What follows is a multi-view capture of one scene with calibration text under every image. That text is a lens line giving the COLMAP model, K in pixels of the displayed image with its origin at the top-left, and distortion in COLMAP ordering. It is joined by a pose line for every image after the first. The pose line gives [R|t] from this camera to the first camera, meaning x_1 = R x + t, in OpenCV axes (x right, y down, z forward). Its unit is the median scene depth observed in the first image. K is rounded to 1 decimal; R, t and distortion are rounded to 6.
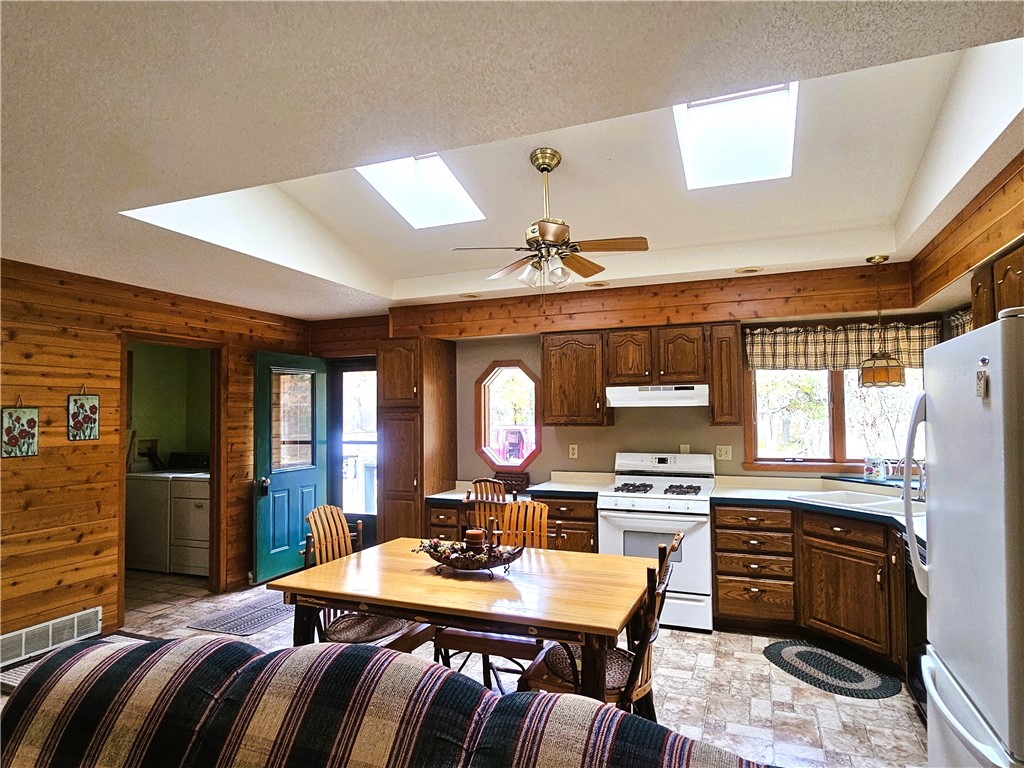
lens RADIAL K [[615.1, 0, 513.2], [0, 615.1, 401.6], [0, 0, 1]] dist [-0.021574, 0.000012]
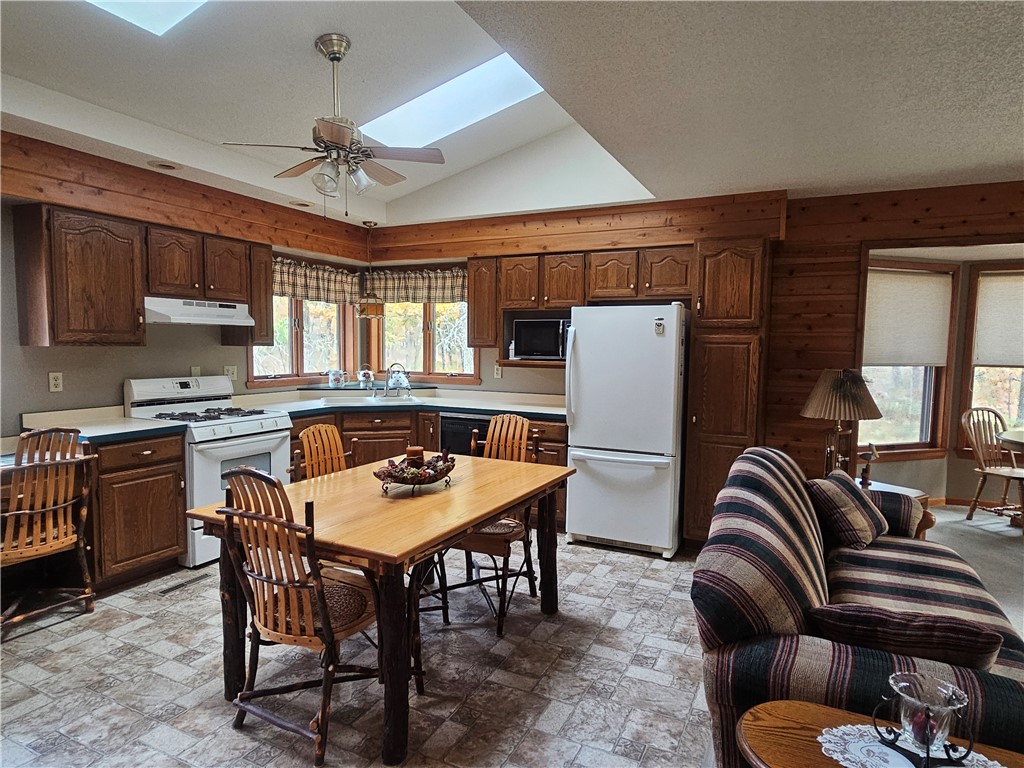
lens RADIAL K [[578.7, 0, 512.0], [0, 578.7, 384.0], [0, 0, 1]] dist [-0.000143, 0.000892]
pose [[0.083640, -0.060881, 0.994635, -0.567678], [-0.034805, 0.997344, 0.063974, 0.025325], [-0.995888, -0.039969, 0.081298, 0.472310]]
